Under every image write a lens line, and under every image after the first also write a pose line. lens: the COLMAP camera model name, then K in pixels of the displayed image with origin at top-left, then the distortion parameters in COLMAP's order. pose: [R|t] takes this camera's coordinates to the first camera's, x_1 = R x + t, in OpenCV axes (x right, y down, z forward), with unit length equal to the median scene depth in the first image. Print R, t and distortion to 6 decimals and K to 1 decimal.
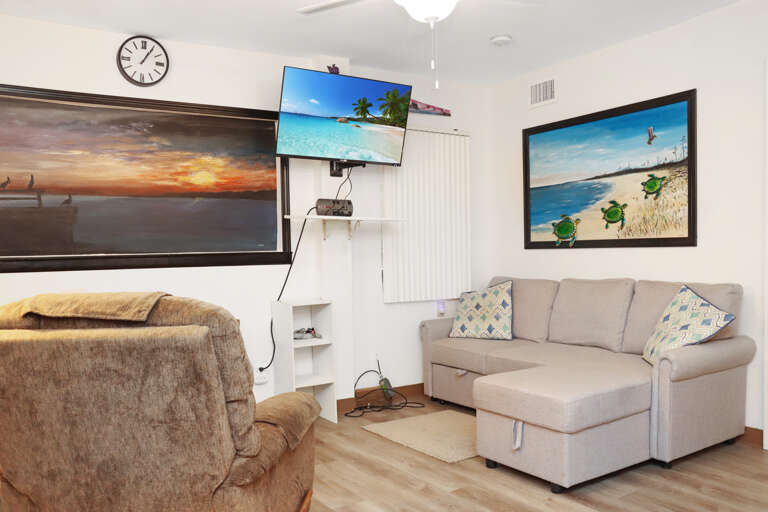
lens RADIAL K [[609.2, 0, 294.7], [0, 609.2, 241.0], [0, 0, 1]] dist [-0.156781, 0.217607]
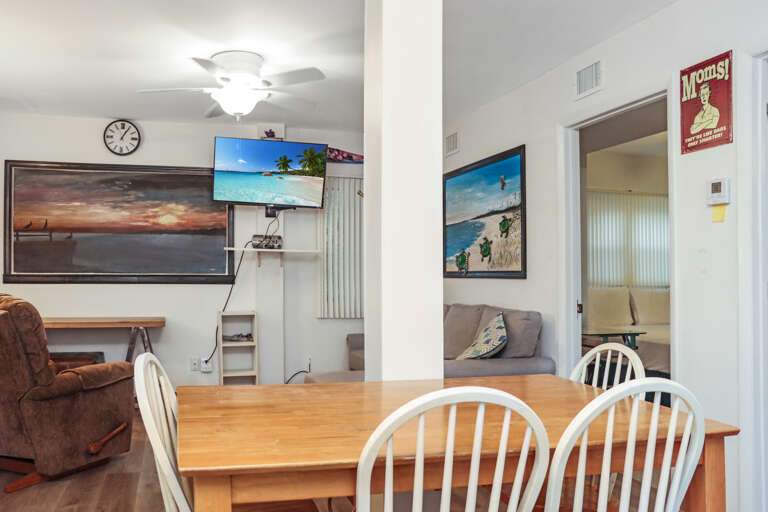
lens RADIAL K [[639.6, 0, 343.9], [0, 639.6, 274.1], [0, 0, 1]] dist [-0.186280, 0.270719]
pose [[0.961464, 0.024372, -0.273847, 0.623518], [-0.019467, 0.999598, 0.020614, -0.017788], [0.274239, -0.014489, 0.961552, -0.265058]]
